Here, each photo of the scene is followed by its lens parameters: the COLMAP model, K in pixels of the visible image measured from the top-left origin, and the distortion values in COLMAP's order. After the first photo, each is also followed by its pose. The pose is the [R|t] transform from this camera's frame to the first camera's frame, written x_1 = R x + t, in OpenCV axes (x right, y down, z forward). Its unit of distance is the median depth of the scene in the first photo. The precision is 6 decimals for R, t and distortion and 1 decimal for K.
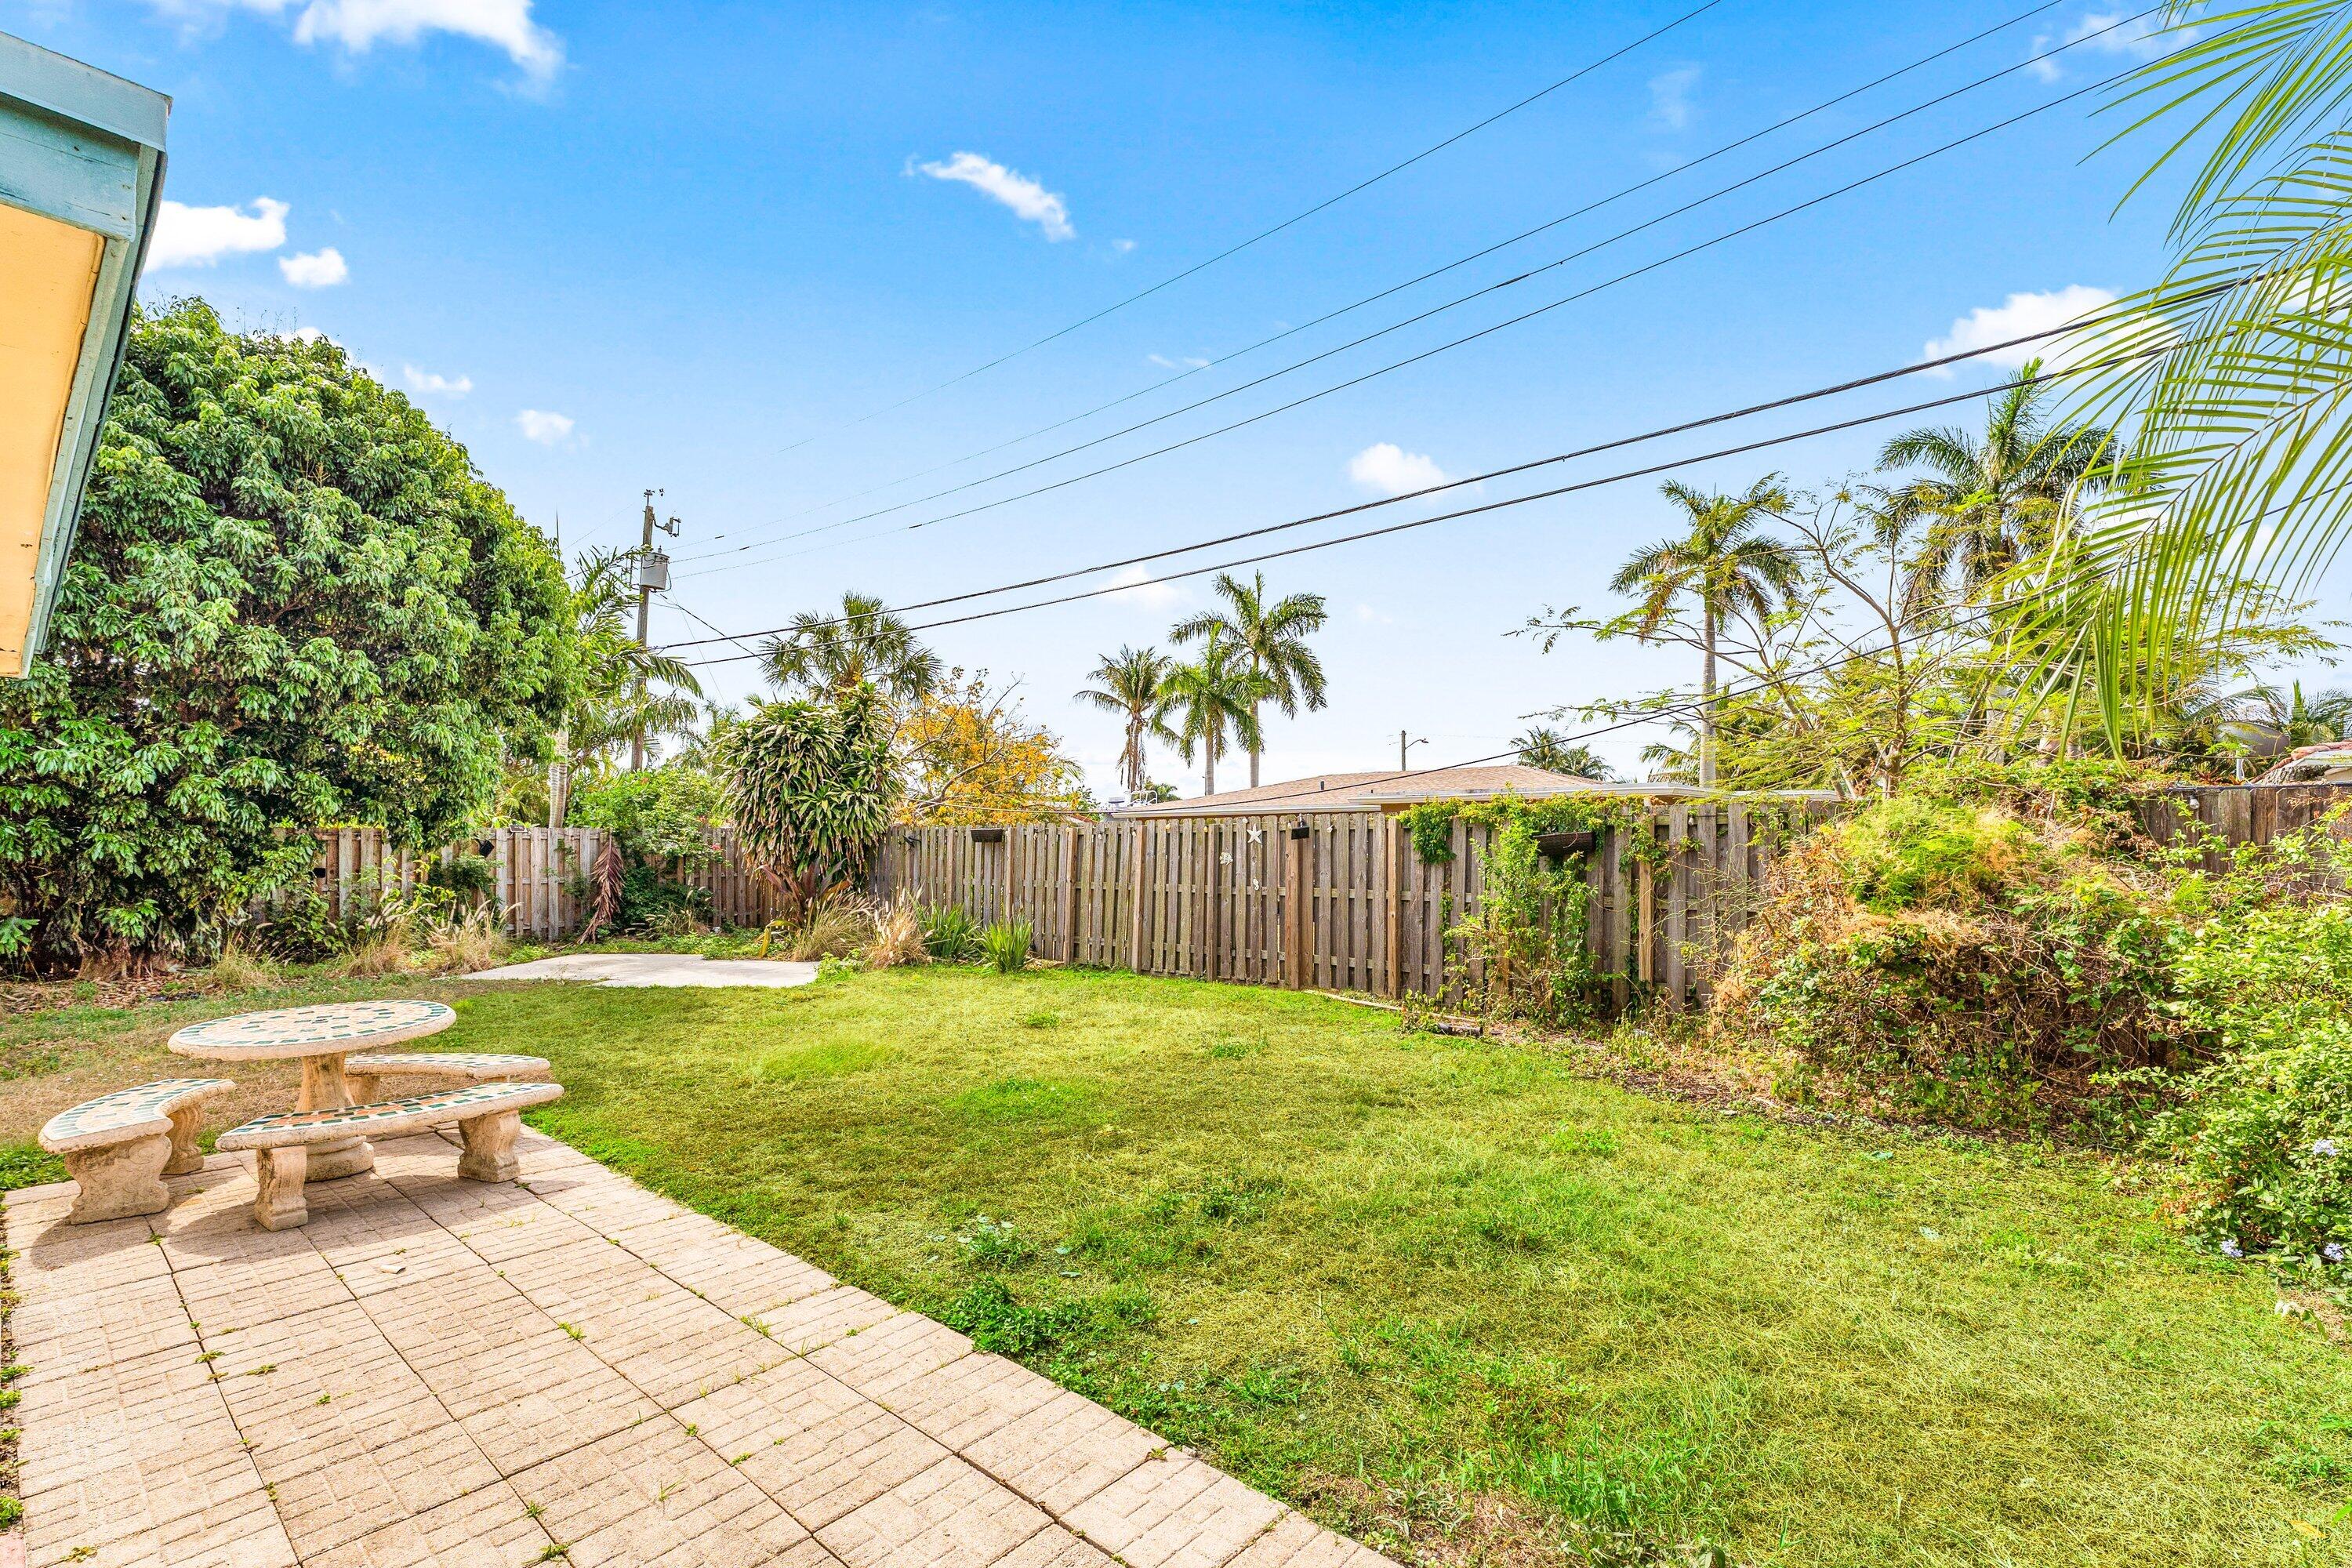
lens RADIAL K [[1034.1, 0, 1205.5], [0, 1034.1, 841.2], [0, 0, 1]] dist [-0.001395, -0.000541]
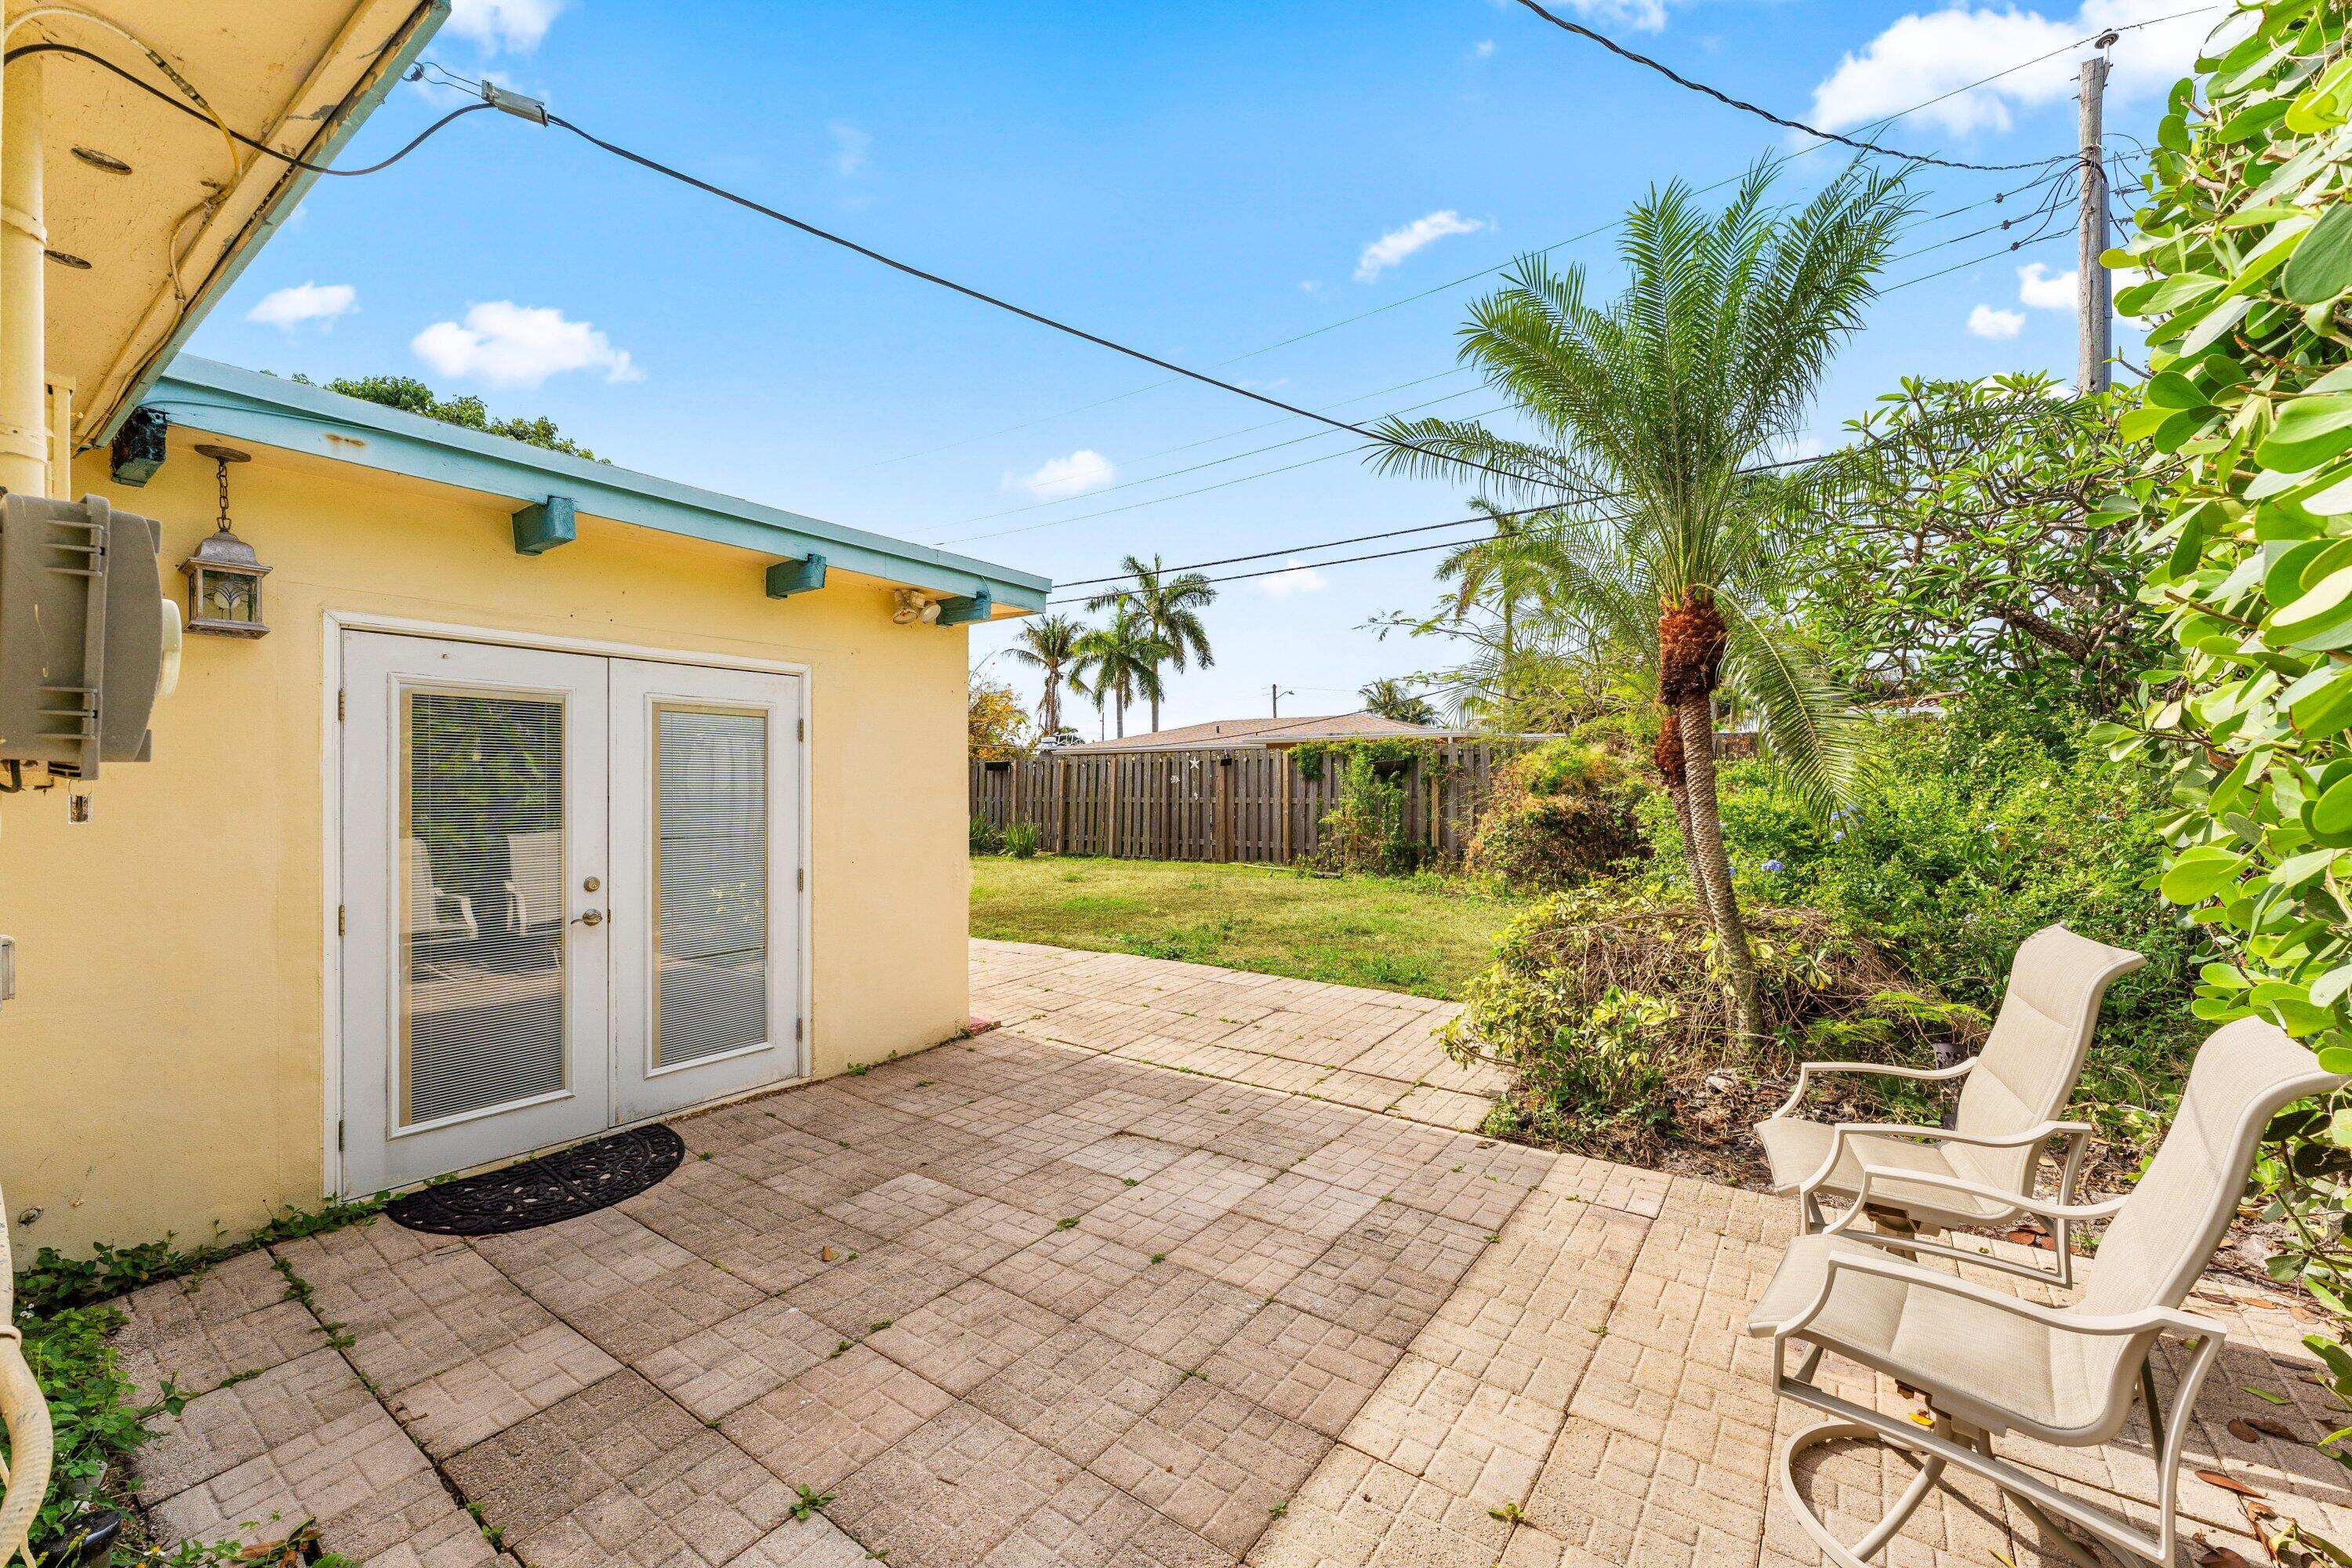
lens RADIAL K [[956.8, 0, 1169.7], [0, 956.8, 768.9], [0, 0, 1]] dist [-0.003267, -0.000153]
pose [[0.995996, -0.003932, 0.089311, -0.109460], [0.004836, 0.999939, -0.009908, 0.014711], [-0.089266, 0.010300, 0.995955, -0.385044]]
